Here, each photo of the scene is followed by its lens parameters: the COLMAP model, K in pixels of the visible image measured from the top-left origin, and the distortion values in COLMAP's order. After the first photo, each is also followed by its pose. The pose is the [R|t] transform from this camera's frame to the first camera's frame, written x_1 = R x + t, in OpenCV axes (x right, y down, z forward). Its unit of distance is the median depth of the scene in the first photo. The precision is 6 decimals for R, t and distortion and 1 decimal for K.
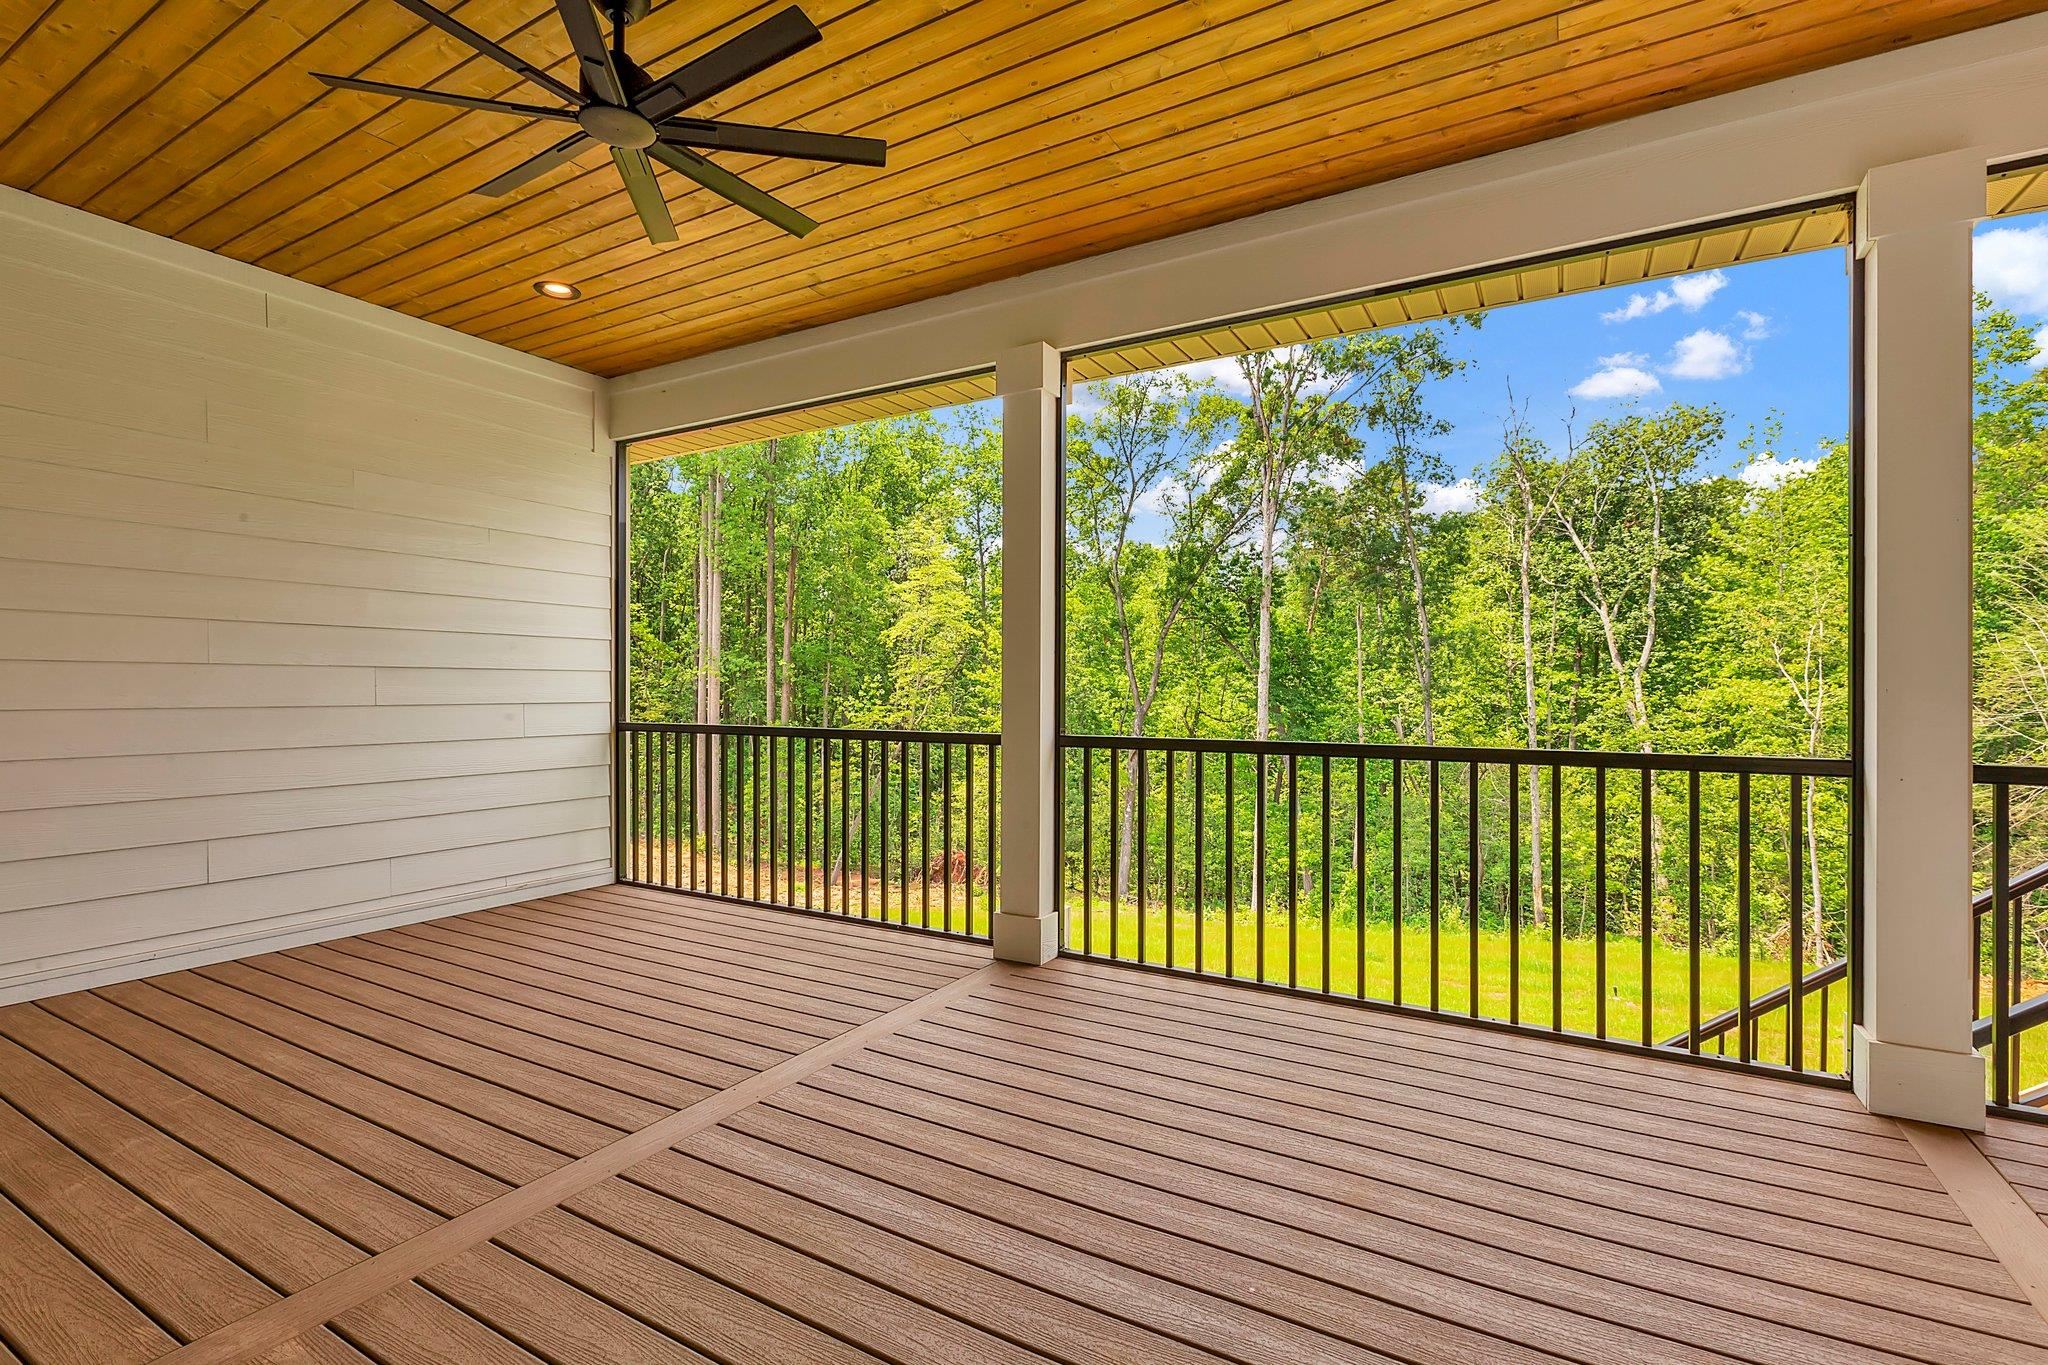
lens RADIAL K [[952.6, 0, 1032.1], [0, 952.6, 691.7], [0, 0, 1]] dist [-0.002998, -0.000267]
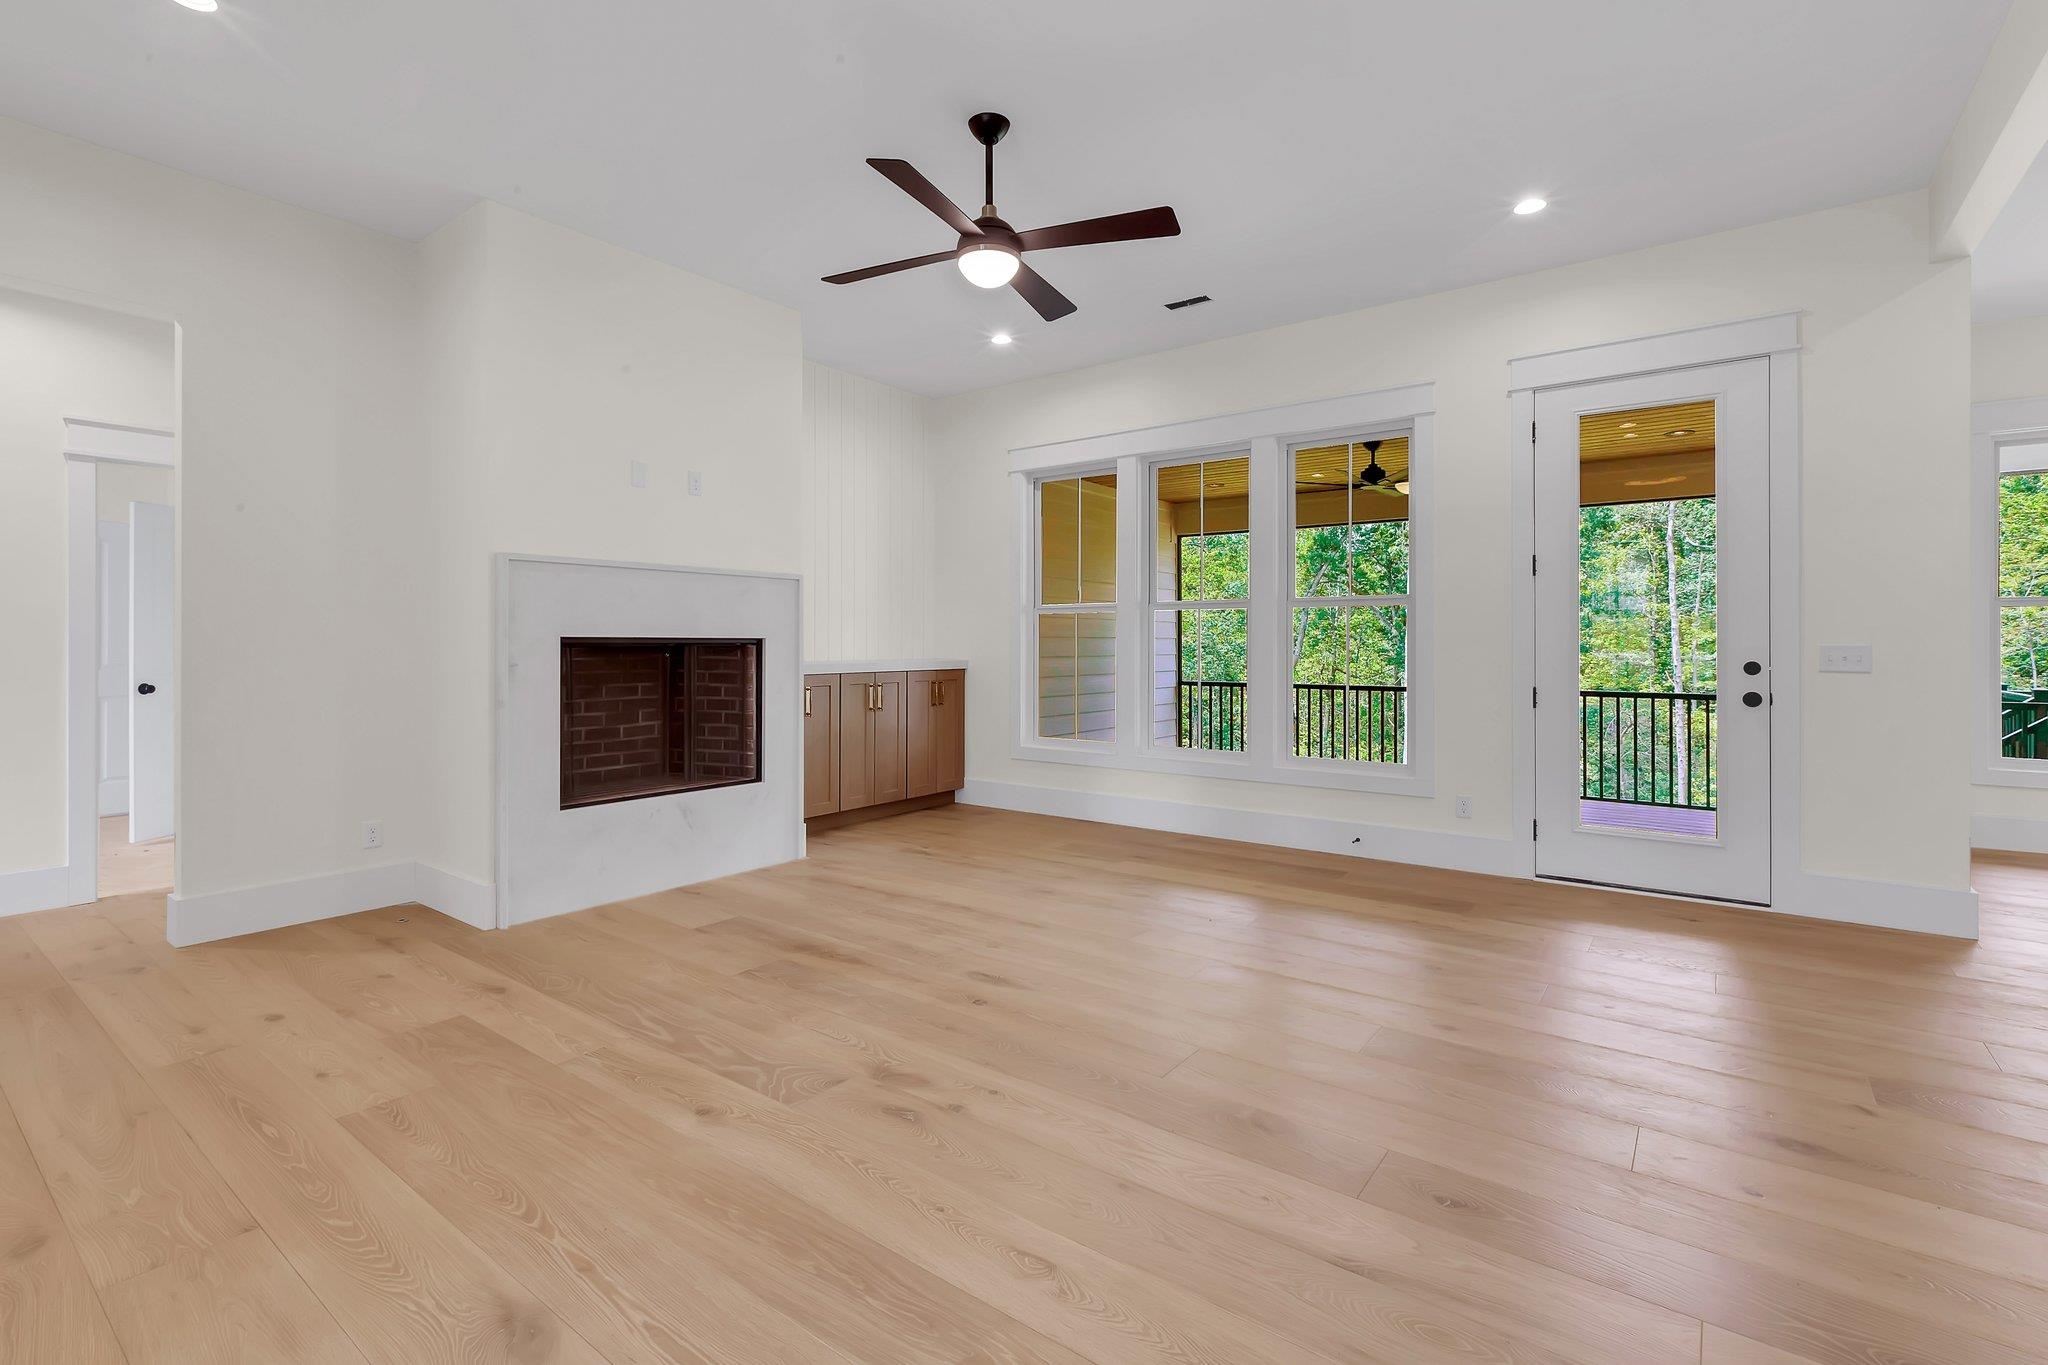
lens RADIAL K [[931.4, 0, 1034.6], [0, 931.4, 647.7], [0, 0, 1]] dist [0.000755, -0.000751]
pose [[0.992959, -0.001404, -0.118446, -0.049588], [0.001355, 0.999999, -0.000495, -0.003417], [0.118447, 0.000331, 0.992960, -0.090470]]
